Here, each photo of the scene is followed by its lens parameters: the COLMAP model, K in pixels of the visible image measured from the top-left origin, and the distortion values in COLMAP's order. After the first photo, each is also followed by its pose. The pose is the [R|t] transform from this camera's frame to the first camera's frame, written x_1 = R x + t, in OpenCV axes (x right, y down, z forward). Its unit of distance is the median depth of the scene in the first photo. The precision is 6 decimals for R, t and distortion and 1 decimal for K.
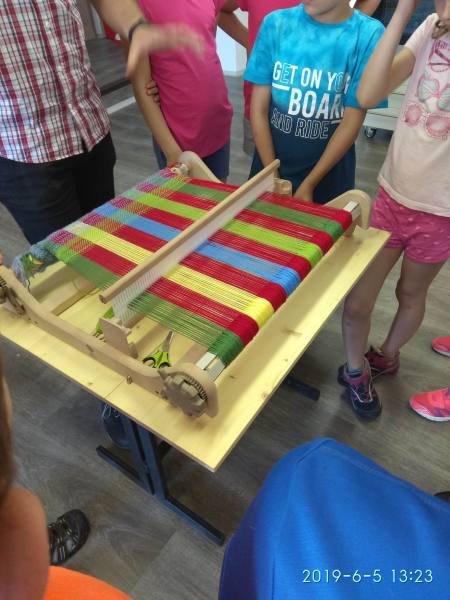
lens RADIAL K [[472.8, 0, 225.0], [0, 472.8, 300.0], [0, 0, 1]] dist [-0.002355, -0.002343]
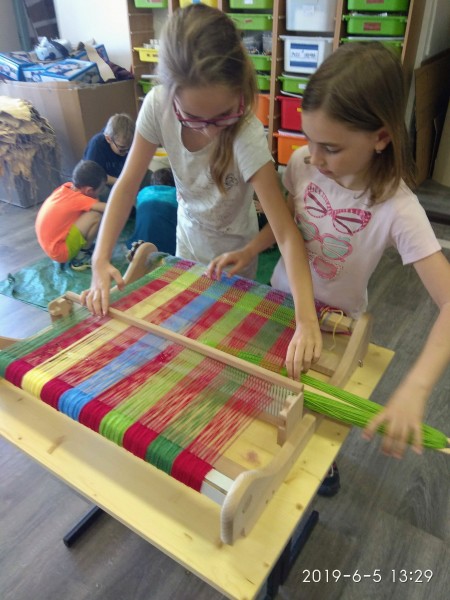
lens RADIAL K [[472.8, 0, 225.0], [0, 472.8, 300.0], [0, 0, 1]] dist [-0.002355, -0.002343]
pose [[0.023705, 0.597749, -0.801333, 0.660564], [-0.661048, 0.610685, 0.435981, -0.667565], [0.749969, 0.519385, 0.409617, 0.650900]]
